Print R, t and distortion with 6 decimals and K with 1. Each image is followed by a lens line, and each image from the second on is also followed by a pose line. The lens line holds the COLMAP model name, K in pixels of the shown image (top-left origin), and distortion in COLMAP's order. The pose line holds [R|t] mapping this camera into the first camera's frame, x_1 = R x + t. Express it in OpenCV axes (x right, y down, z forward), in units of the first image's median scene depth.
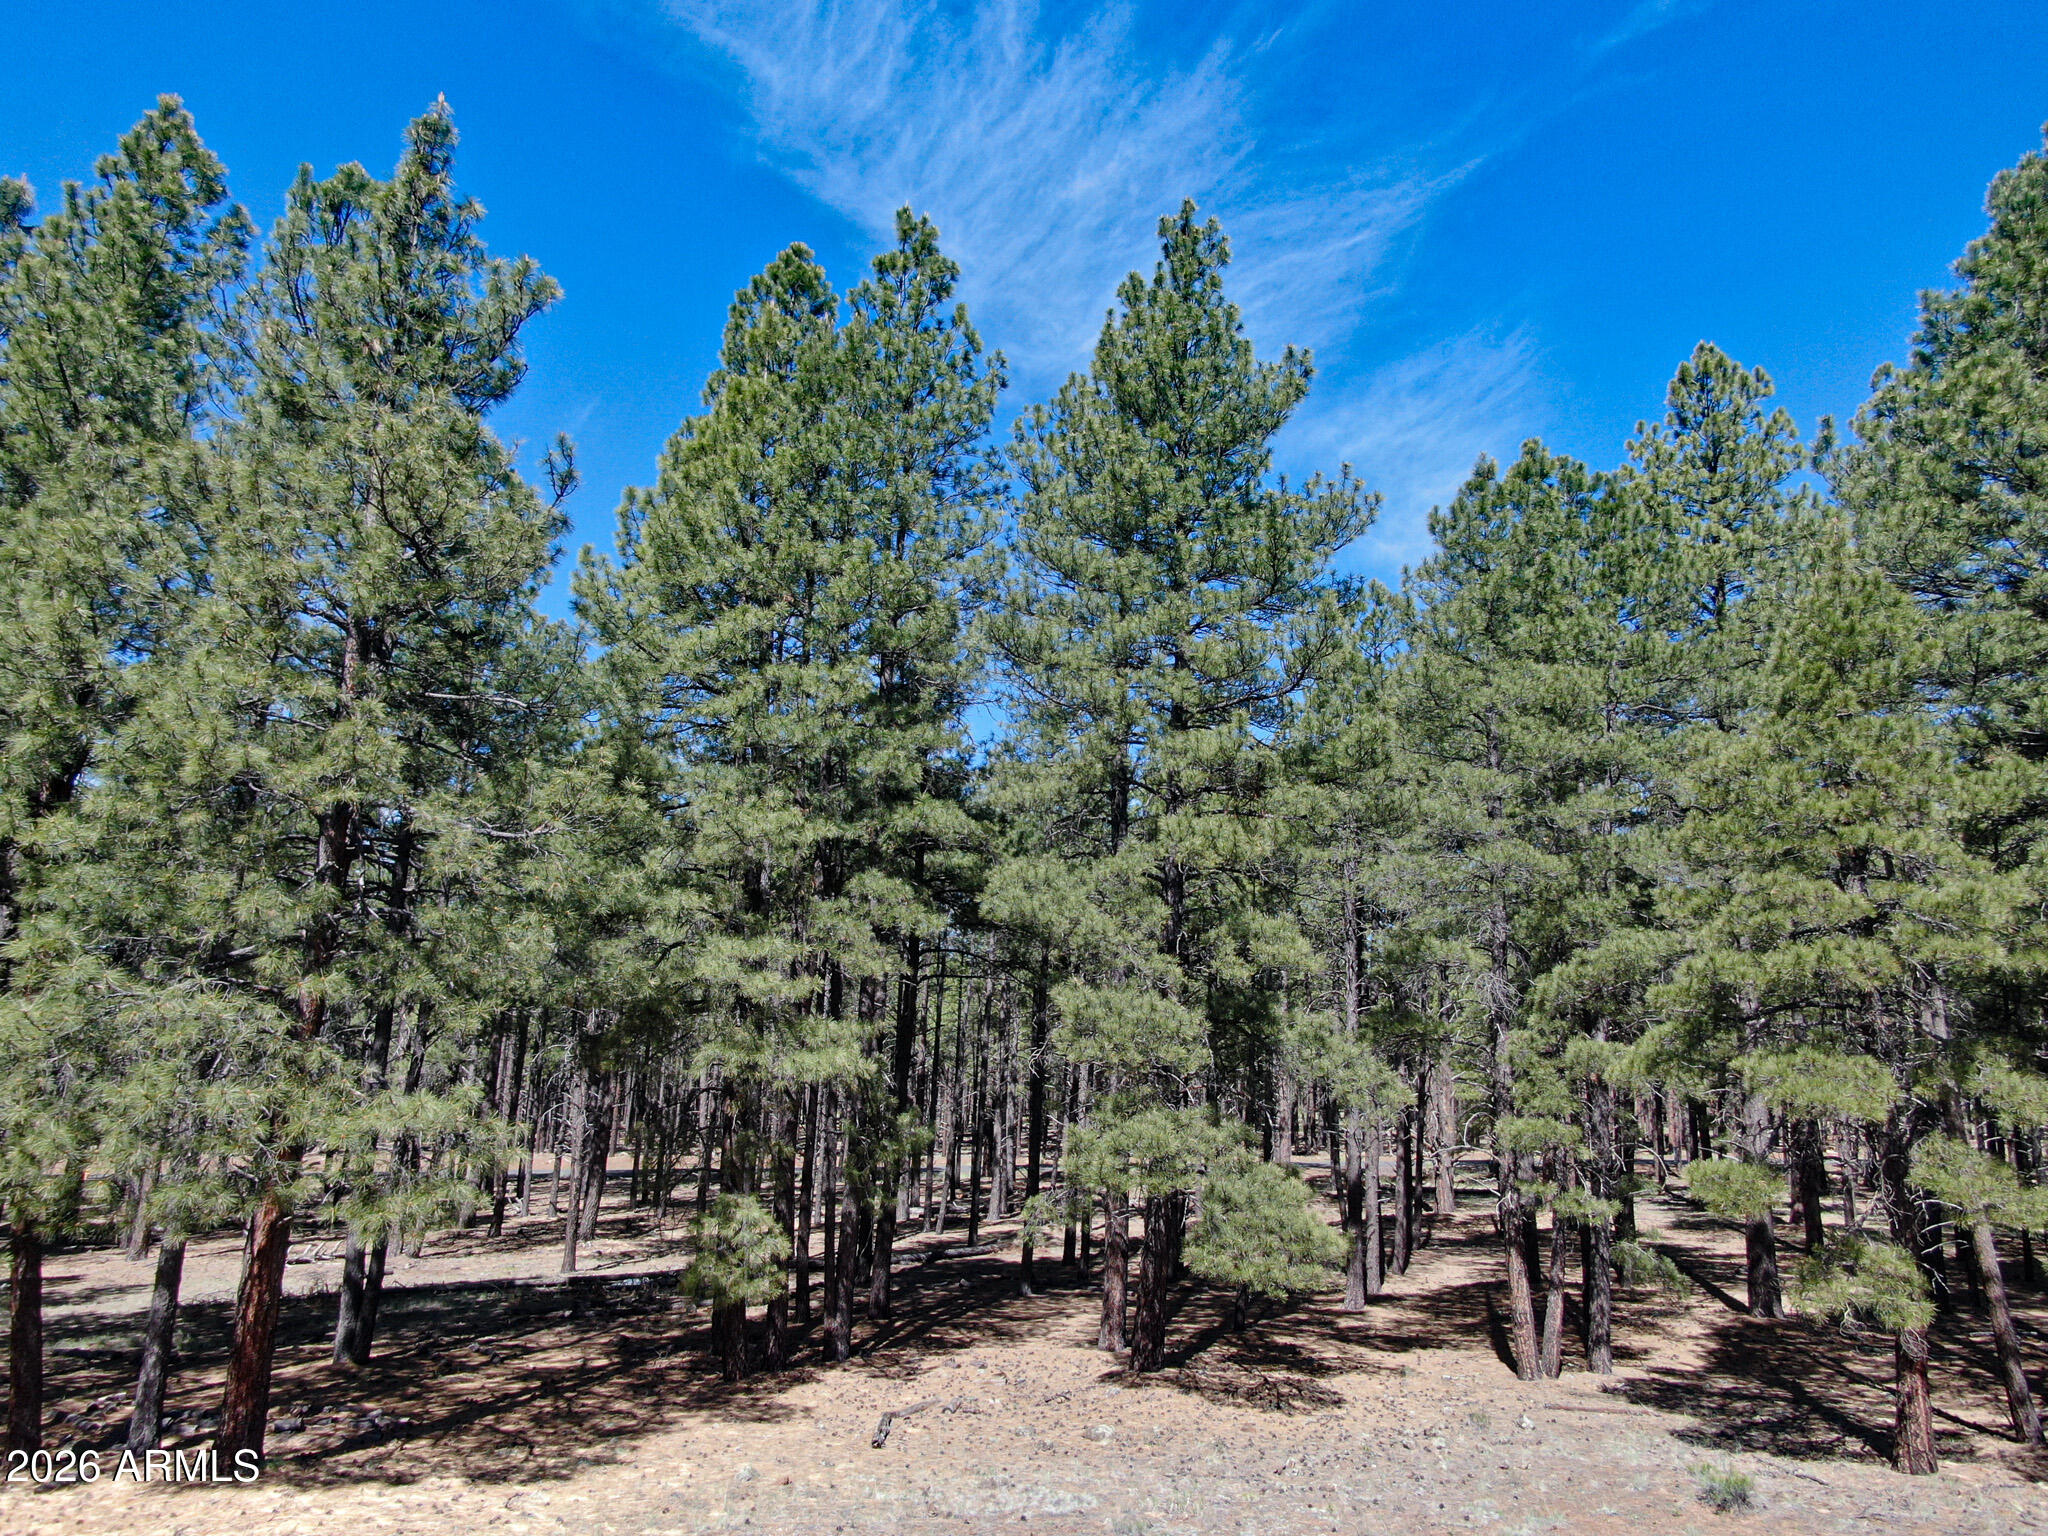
lens RADIAL K [[1432.0, 0, 1071.5], [0, 1432.0, 763.7], [0, 0, 1]] dist [-0.018496, -0.004314]
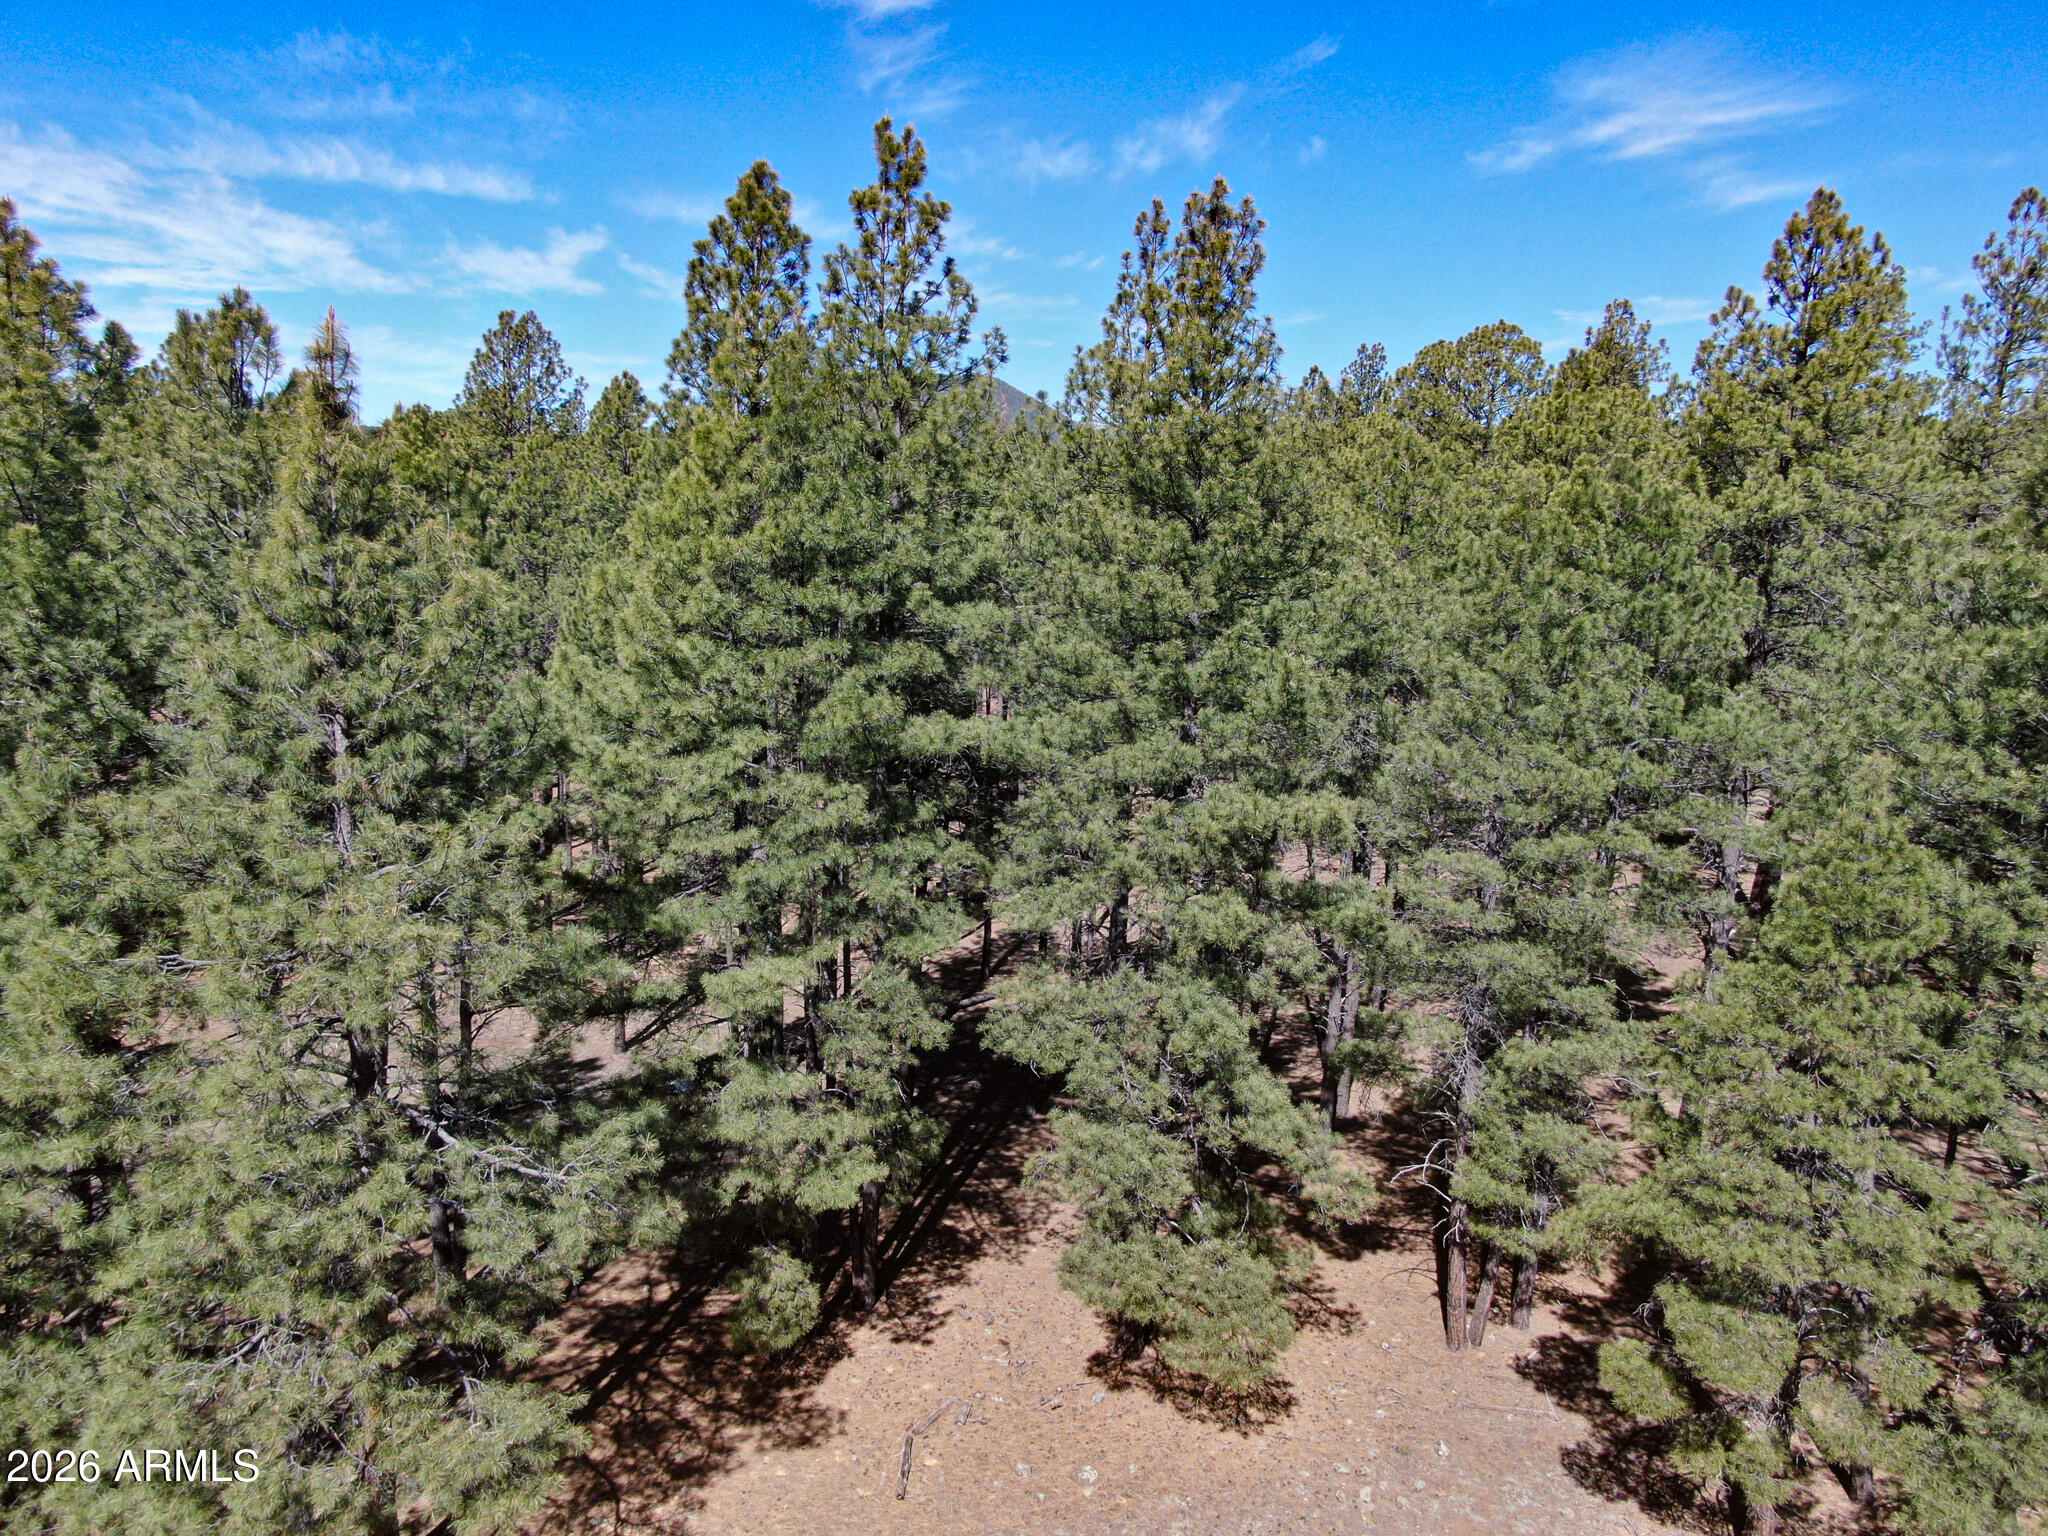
lens RADIAL K [[1432.0, 0, 1071.5], [0, 1432.0, 763.7], [0, 0, 1]] dist [-0.018496, -0.004314]
pose [[0.999834, 0.015771, -0.009136, 0.008176], [-0.010897, 0.919065, 0.393956, -0.460544], [0.014609, -0.393791, 0.919084, 0.104835]]
